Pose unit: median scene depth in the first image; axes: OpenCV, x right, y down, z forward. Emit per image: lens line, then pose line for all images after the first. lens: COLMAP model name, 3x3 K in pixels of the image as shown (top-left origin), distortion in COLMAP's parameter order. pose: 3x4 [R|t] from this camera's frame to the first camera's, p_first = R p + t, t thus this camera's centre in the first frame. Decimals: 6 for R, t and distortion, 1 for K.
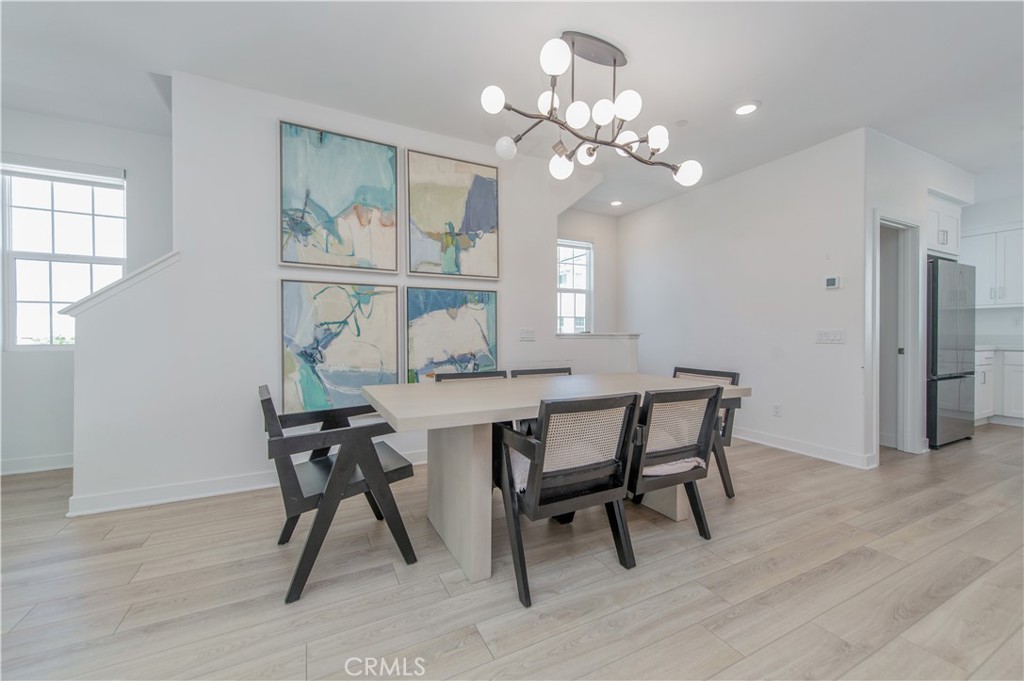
lens RADIAL K [[403.6, 0, 511.4], [0, 403.6, 336.9], [0, 0, 1]] dist [0.024986, -0.010269]
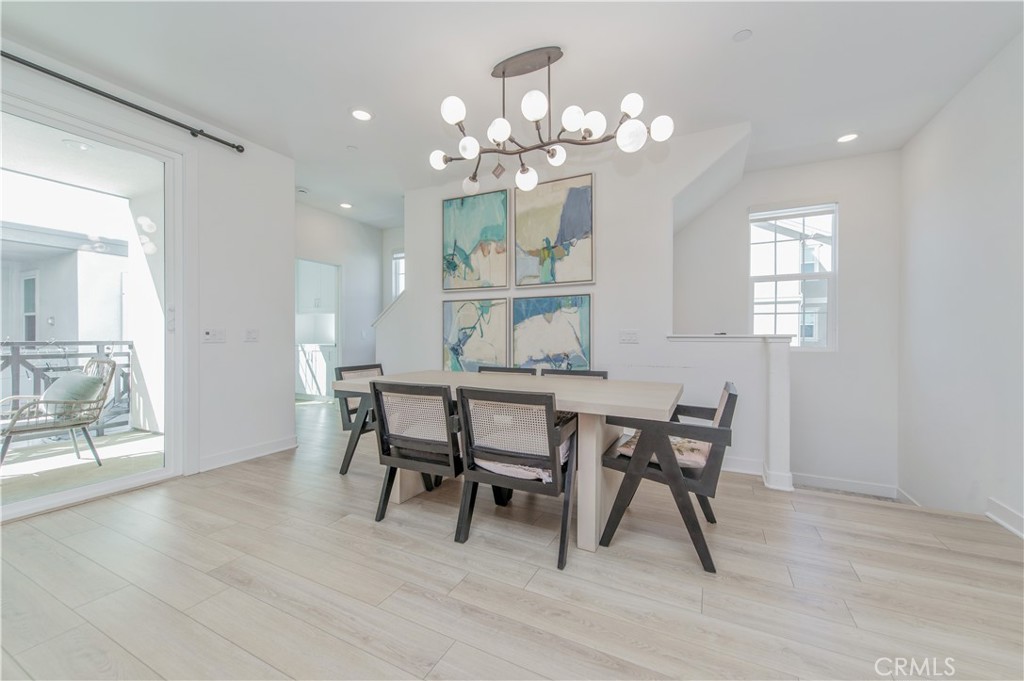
lens RADIAL K [[404.1, 0, 515.3], [0, 404.1, 339.0], [0, 0, 1]] dist [0.014563, -0.004904]
pose [[0.587124, 0.006930, -0.809468, 0.786746], [-0.006866, 0.999970, 0.003581, -0.001847], [0.809468, 0.003456, 0.587154, 0.281238]]
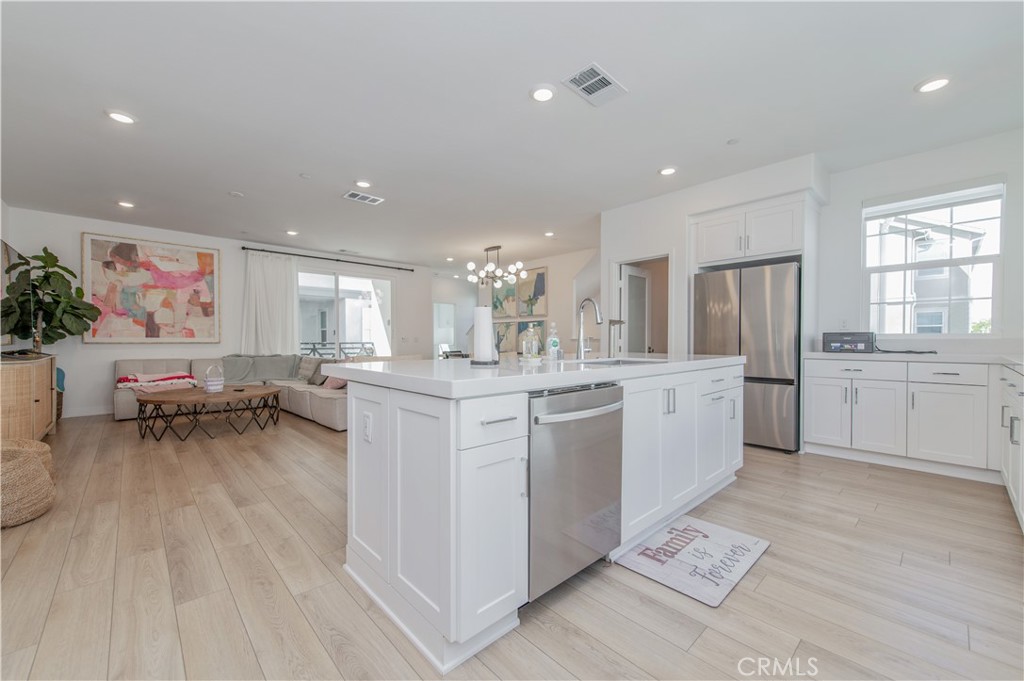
lens RADIAL K [[404.1, 0, 515.3], [0, 404.1, 339.0], [0, 0, 1]] dist [0.014563, -0.004904]
pose [[0.275180, -0.003363, -0.961387, 2.463997], [-0.004775, 0.999977, -0.004864, 0.005230], [0.961381, 0.005929, 0.275158, 0.236116]]
